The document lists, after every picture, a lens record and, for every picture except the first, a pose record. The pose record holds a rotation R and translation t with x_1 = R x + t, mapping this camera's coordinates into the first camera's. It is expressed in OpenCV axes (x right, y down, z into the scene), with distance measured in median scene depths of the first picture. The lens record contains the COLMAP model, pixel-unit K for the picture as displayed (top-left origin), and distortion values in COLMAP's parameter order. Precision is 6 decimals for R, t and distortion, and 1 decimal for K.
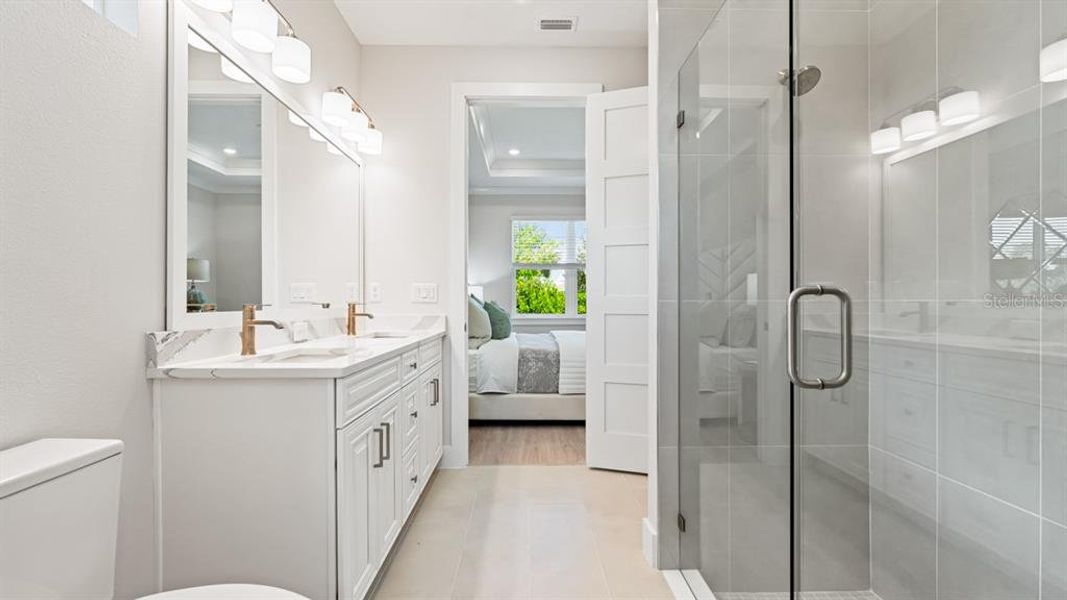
lens RADIAL K [[426.3, 0, 534.6], [0, 426.3, 303.7], [0, 0, 1]] dist [-0.001155, -0.000200]
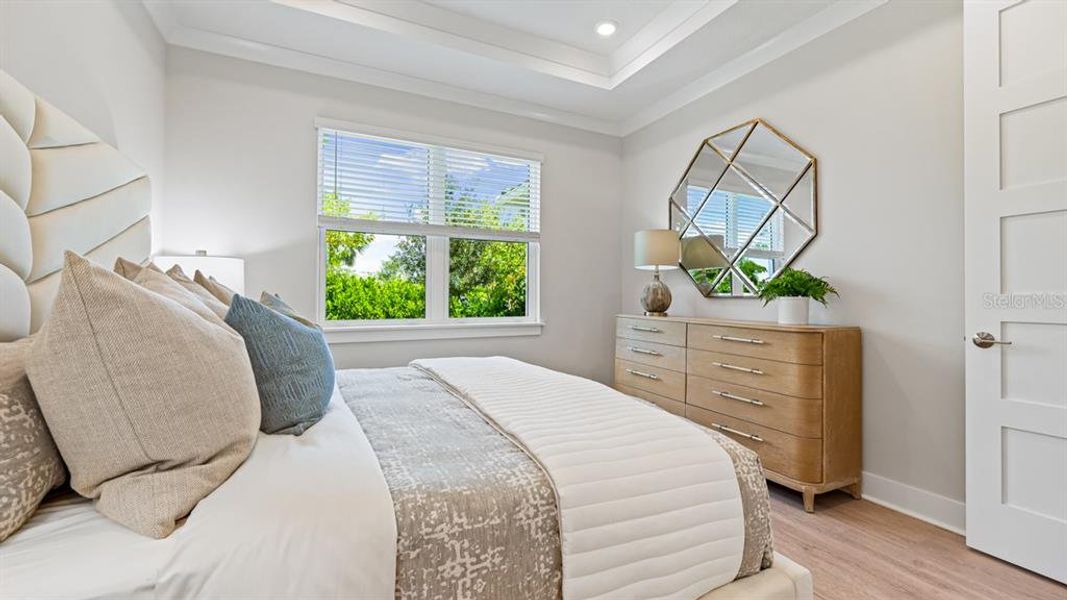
lens RADIAL K [[426.3, 0, 534.6], [0, 426.3, 303.7], [0, 0, 1]] dist [-0.001155, -0.000200]
pose [[0.899354, -0.005664, 0.437184, -0.060449], [-0.001107, 0.999883, 0.015231, -0.005583], [-0.437219, -0.014182, 0.899243, 0.668374]]
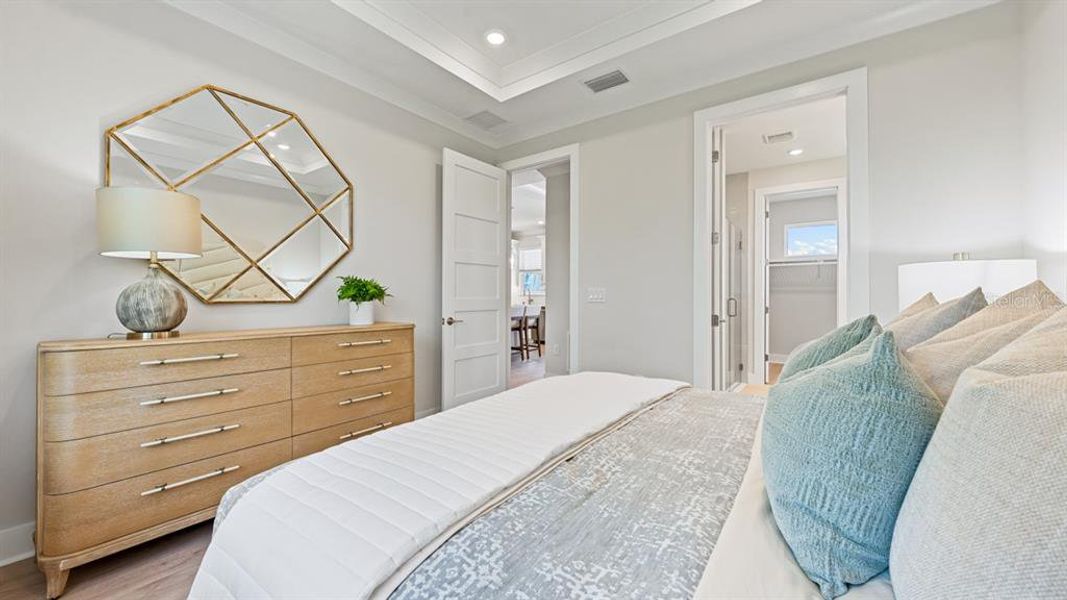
lens RADIAL K [[405.3, 0, 534.0], [0, 405.3, 296.4], [0, 0, 1]] dist [-0.001259, -0.000141]
pose [[-0.774492, -0.014285, 0.632422, -0.097926], [-0.001386, 0.999781, 0.020886, -0.022564], [-0.632582, 0.015299, -0.774342, 1.229452]]
